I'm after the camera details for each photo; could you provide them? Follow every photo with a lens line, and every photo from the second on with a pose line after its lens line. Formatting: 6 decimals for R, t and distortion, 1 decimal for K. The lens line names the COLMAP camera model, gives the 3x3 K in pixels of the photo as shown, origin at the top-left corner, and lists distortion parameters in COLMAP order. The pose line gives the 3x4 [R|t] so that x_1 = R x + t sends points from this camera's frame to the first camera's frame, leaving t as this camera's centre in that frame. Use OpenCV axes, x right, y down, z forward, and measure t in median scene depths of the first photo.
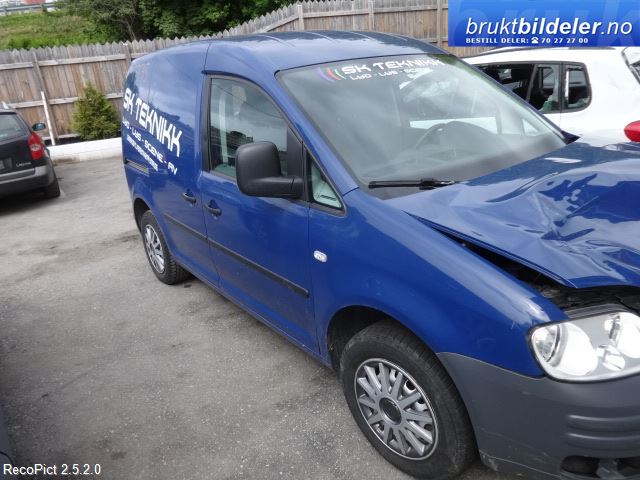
lens RADIAL K [[477.5, 0, 321.5], [0, 477.5, 238.8], [0, 0, 1]] dist [-0.002042, -0.005416]
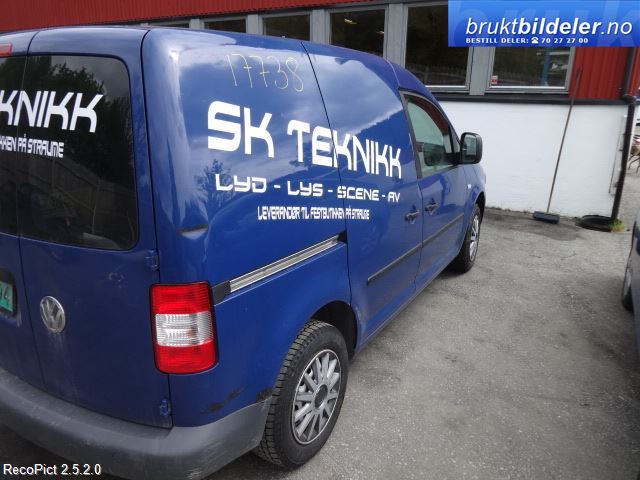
lens RADIAL K [[477.5, 0, 320.0], [0, 477.5, 240.9], [0, 0, 1]] dist [-0.002042, -0.005416]
pose [[-0.361714, -0.179200, 0.914904, -1.068799], [0.353777, 0.881568, 0.312539, -0.395500], [-0.862557, 0.436722, -0.255479, 1.390831]]
